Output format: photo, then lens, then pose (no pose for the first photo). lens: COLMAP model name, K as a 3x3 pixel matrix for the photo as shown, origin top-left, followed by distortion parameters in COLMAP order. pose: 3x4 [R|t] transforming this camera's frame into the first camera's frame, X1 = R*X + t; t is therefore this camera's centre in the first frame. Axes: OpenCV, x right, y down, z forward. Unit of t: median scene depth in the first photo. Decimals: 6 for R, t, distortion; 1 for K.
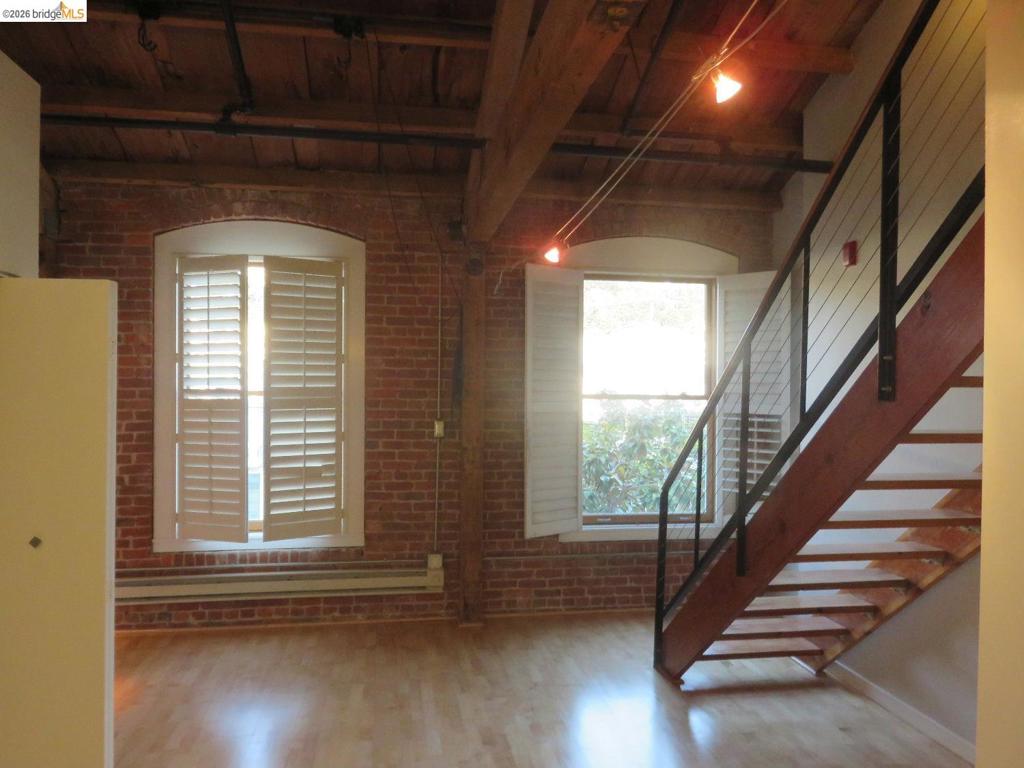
lens RADIAL K [[771.5, 0, 519.8], [0, 771.5, 392.9], [0, 0, 1]] dist [-0.020009, 0.012378]
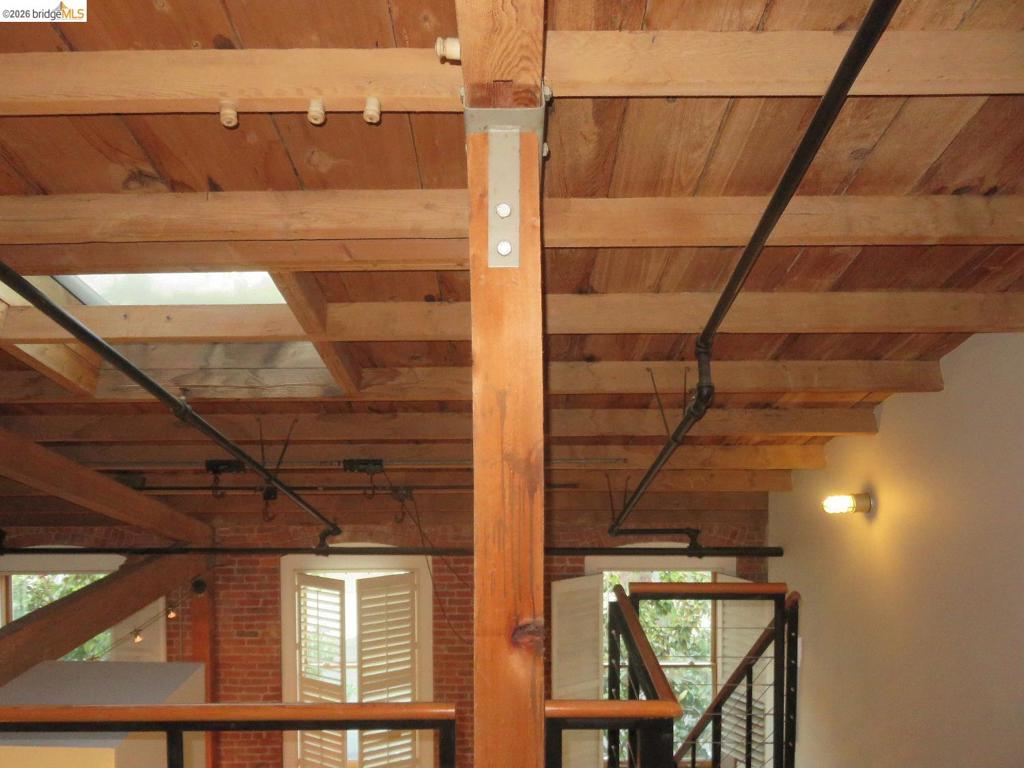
lens RADIAL K [[771.5, 0, 516.5], [0, 771.5, 386.5], [0, 0, 1]] dist [-0.020009, 0.012378]
pose [[0.986434, -0.007081, -0.164006, 0.165530], [0.009127, 0.999890, 0.011724, -0.520691], [0.163905, -0.013062, 0.986390, -0.277006]]
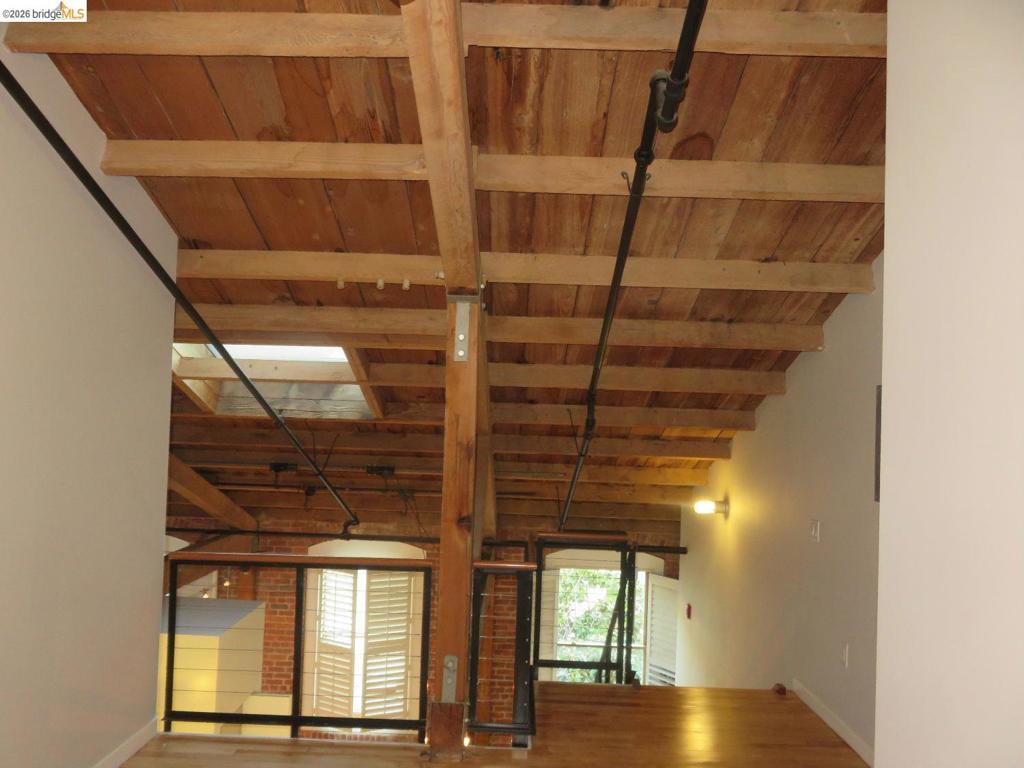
lens RADIAL K [[771.5, 0, 518.3], [0, 771.5, 385.7], [0, 0, 1]] dist [-0.020009, 0.012378]
pose [[0.985692, 0.022061, -0.167107, 0.282386], [-0.029394, 0.998705, -0.041535, -0.513544], [0.165975, 0.045853, 0.985063, -0.666729]]
